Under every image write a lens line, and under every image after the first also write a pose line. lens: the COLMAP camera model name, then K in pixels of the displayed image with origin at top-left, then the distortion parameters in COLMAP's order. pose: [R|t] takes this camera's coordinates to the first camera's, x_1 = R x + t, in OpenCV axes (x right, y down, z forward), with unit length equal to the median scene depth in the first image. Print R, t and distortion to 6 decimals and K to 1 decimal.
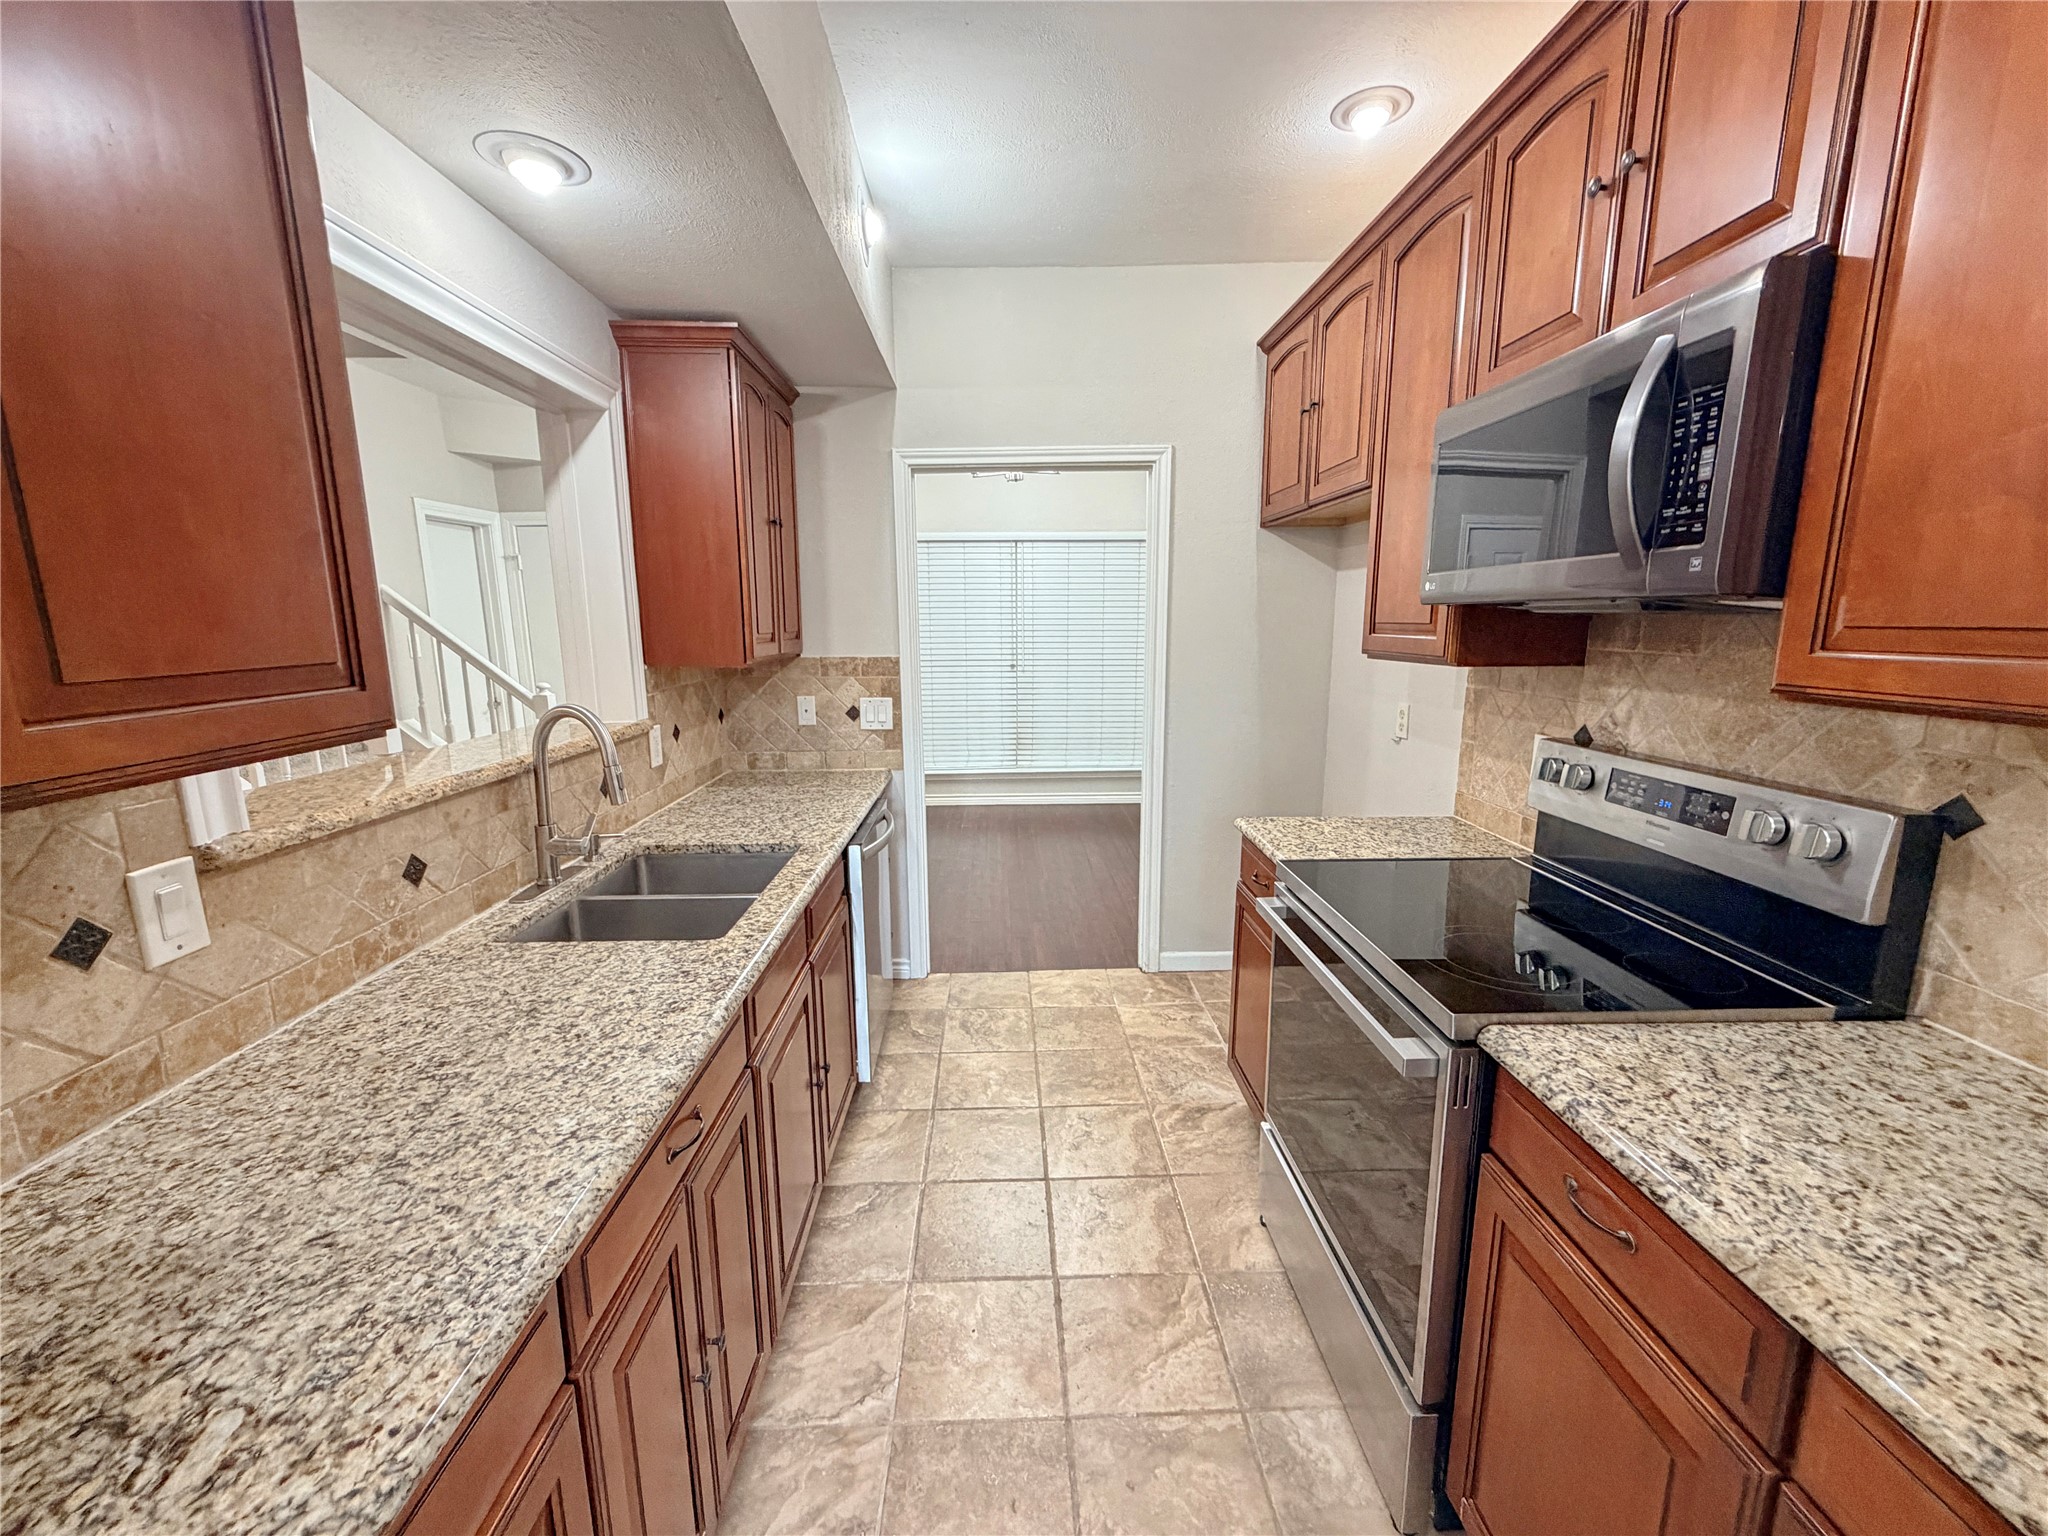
lens RADIAL K [[807.6, 0, 1022.8], [0, 807.6, 761.7], [0, 0, 1]] dist [0.000189, -0.000167]
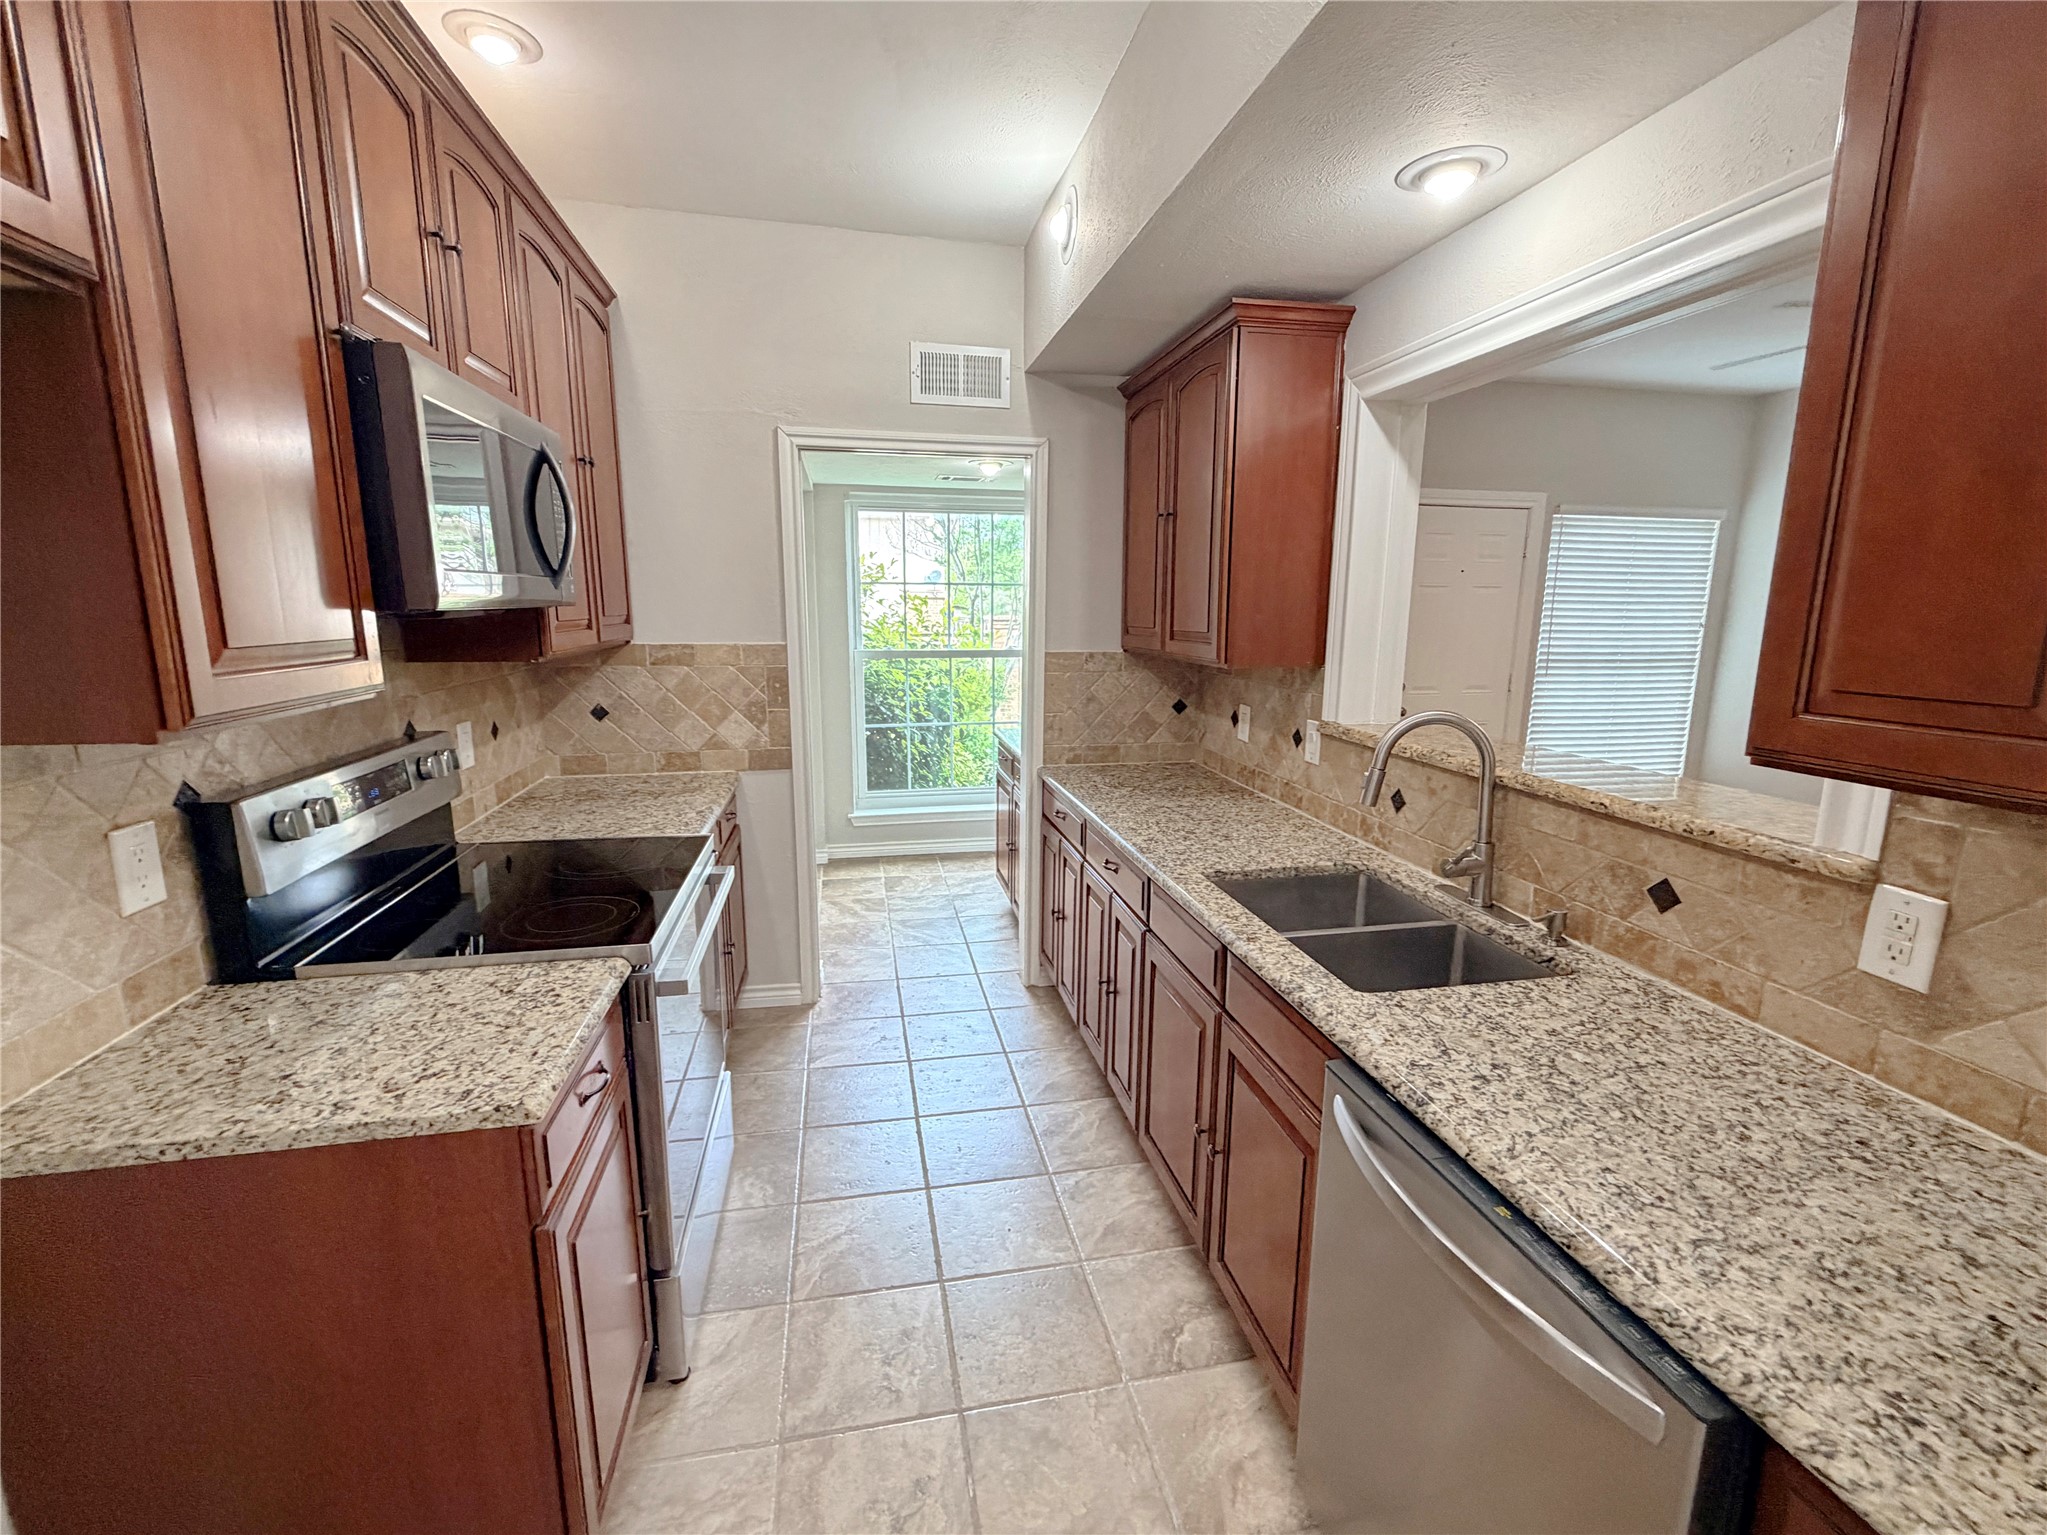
lens RADIAL K [[878.9, 0, 1023.5], [0, 878.9, 767.5], [0, 0, 1]] dist [-0.000615, -0.000090]
pose [[-0.985720, 0.030586, -0.165591, 0.122680], [-0.030813, 0.934000, 0.355942, -0.417851], [0.165549, 0.355962, -0.919720, 2.167092]]
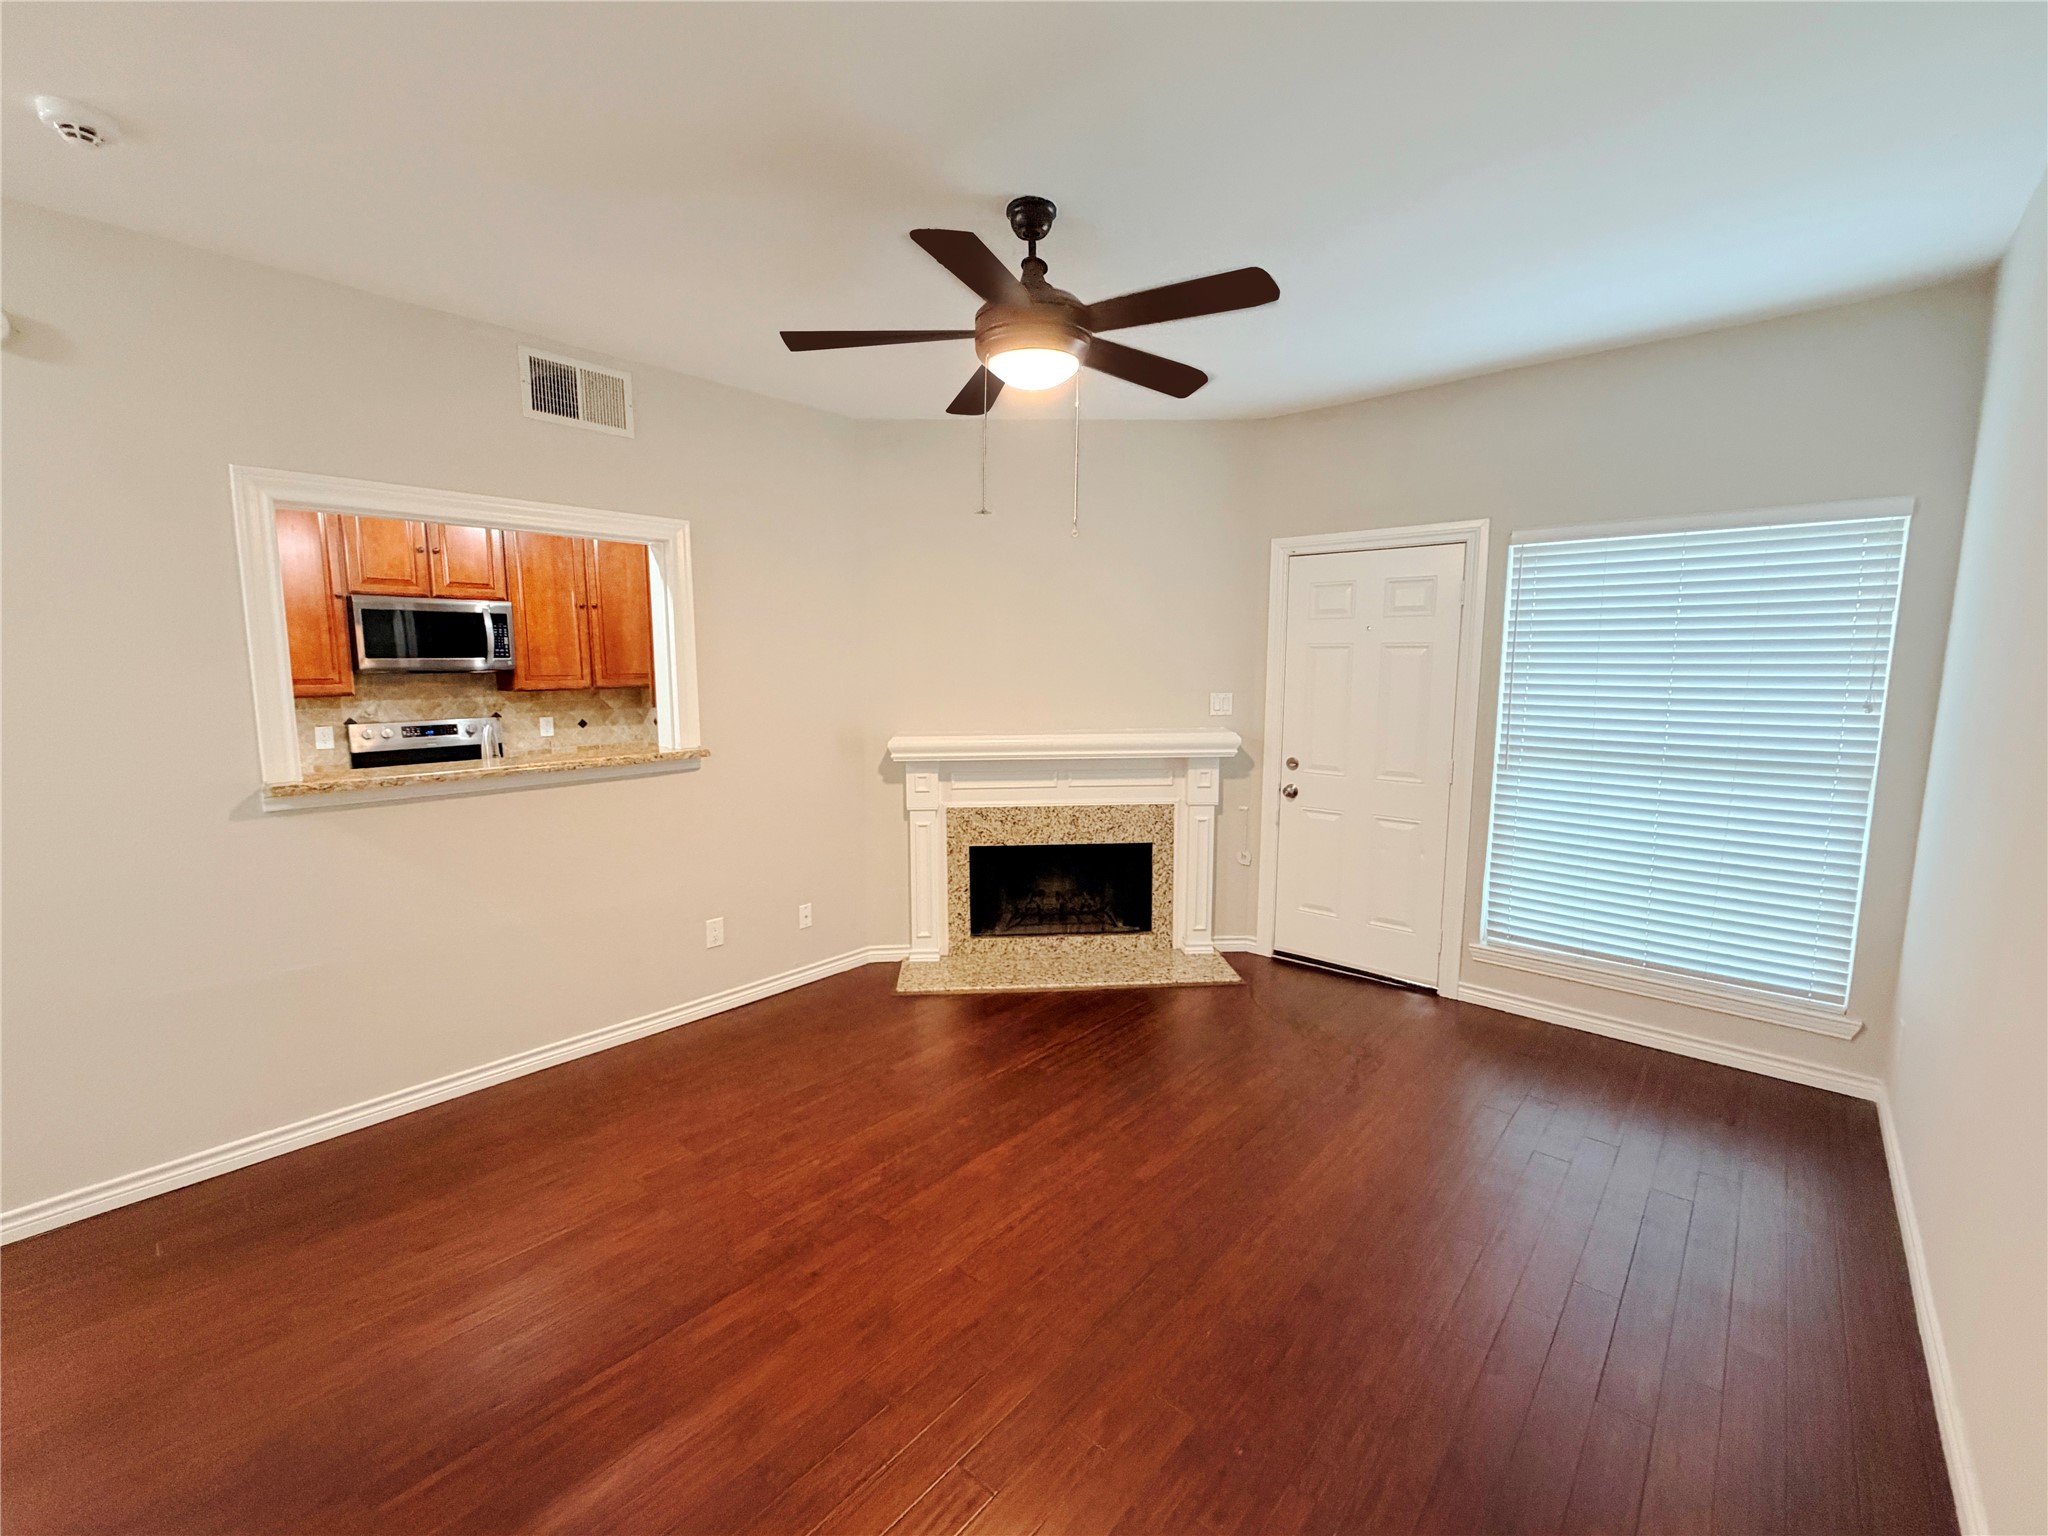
lens RADIAL K [[846.9, 0, 1024.0], [0, 846.9, 768.0], [0, 0, 1]] dist [0.001162, 0.000310]
pose [[-0.725868, -0.079971, 0.683169, -3.152057], [0.125751, 0.961049, 0.246111, -0.335084], [-0.676241, 0.264554, -0.687539, 1.712569]]
